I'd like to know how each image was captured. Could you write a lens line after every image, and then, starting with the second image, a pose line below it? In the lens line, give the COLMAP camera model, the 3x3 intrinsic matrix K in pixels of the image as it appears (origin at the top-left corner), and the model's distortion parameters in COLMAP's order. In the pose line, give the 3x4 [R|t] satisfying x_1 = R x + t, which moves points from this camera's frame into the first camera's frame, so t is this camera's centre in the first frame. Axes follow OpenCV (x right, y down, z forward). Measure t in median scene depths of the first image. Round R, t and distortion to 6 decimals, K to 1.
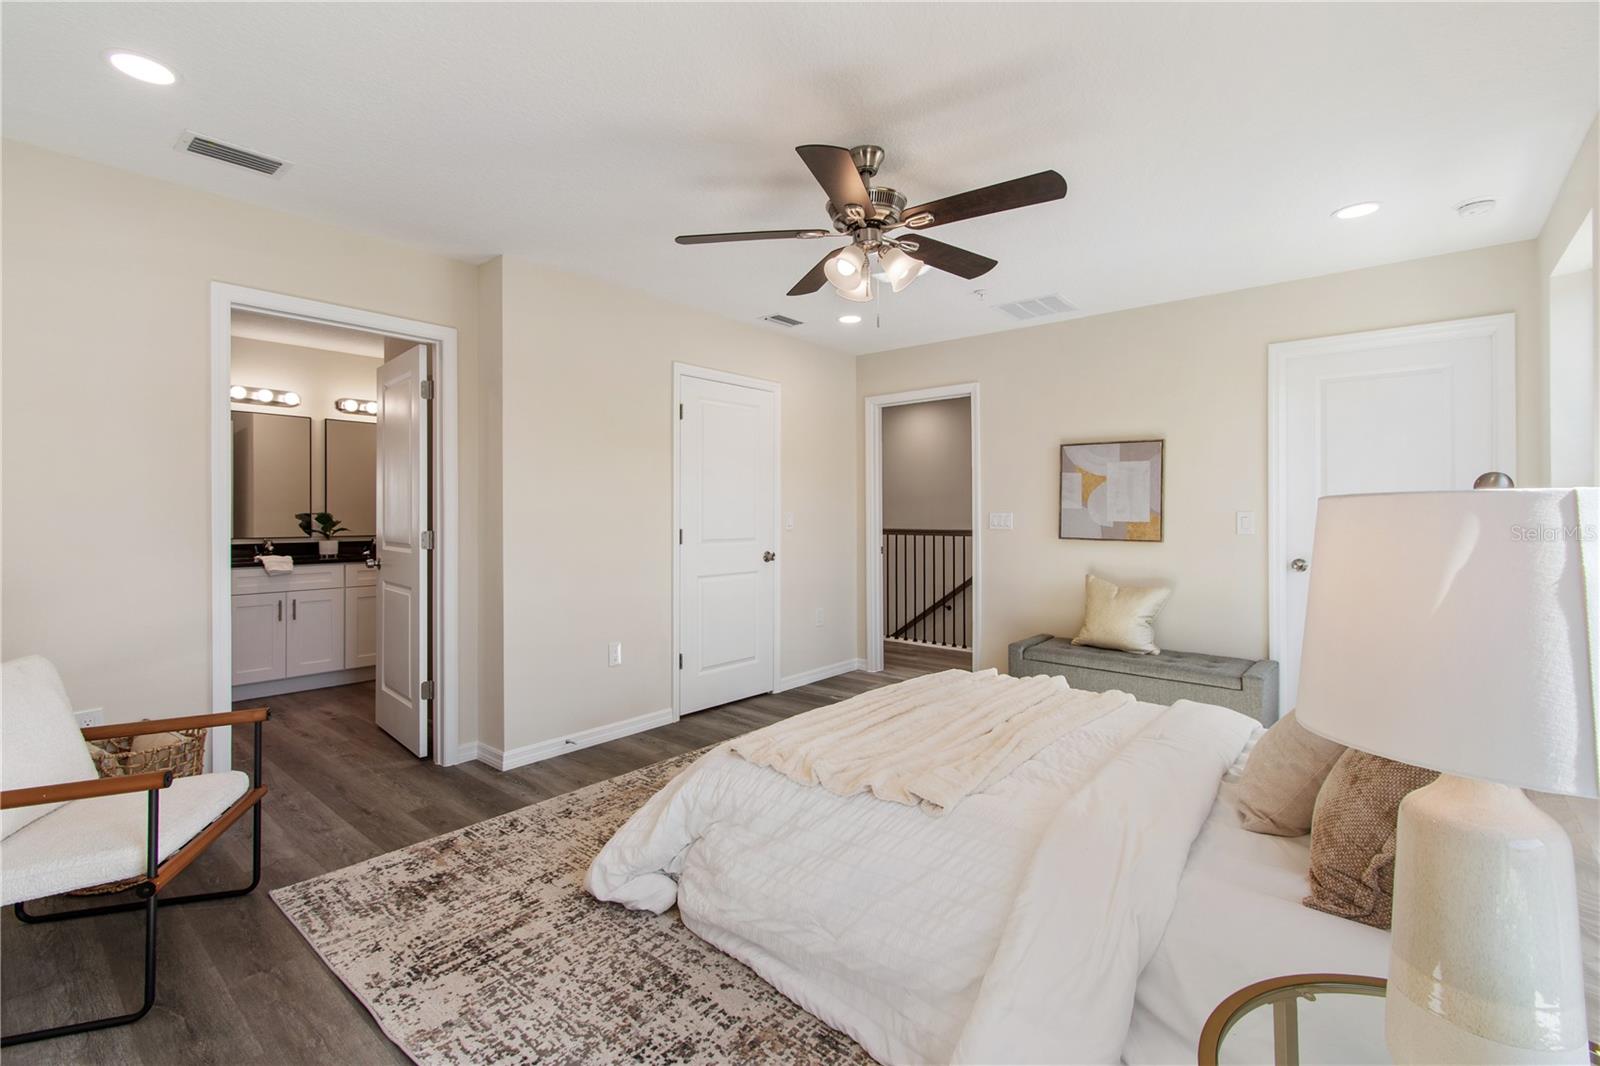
lens RADIAL K [[698.5, 0, 801.4], [0, 698.5, 523.1], [0, 0, 1]] dist [0.003009, -0.000148]
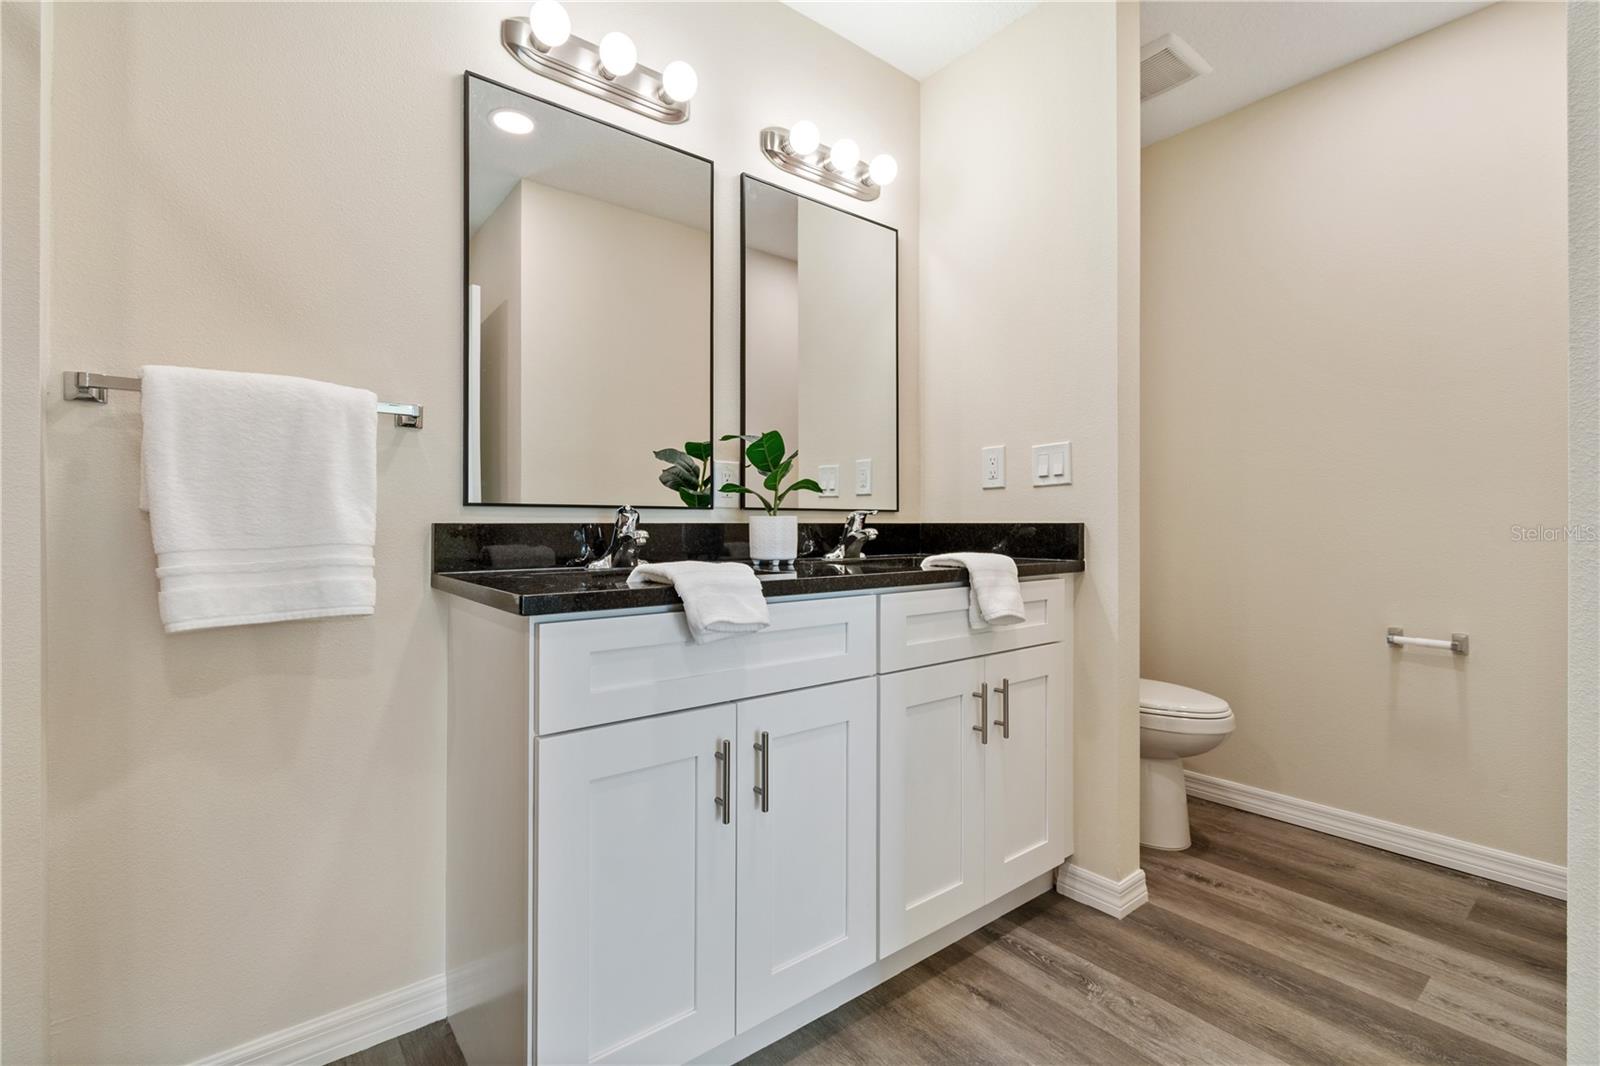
lens RADIAL K [[698.5, 0, 794.3], [0, 698.5, 532.4], [0, 0, 1]] dist [0.003009, -0.000148]
pose [[0.983362, -0.000403, -0.181656, -0.606138], [0.000596, 0.999999, 0.001005, 0.031362], [0.181656, -0.001097, 0.983362, 0.679077]]
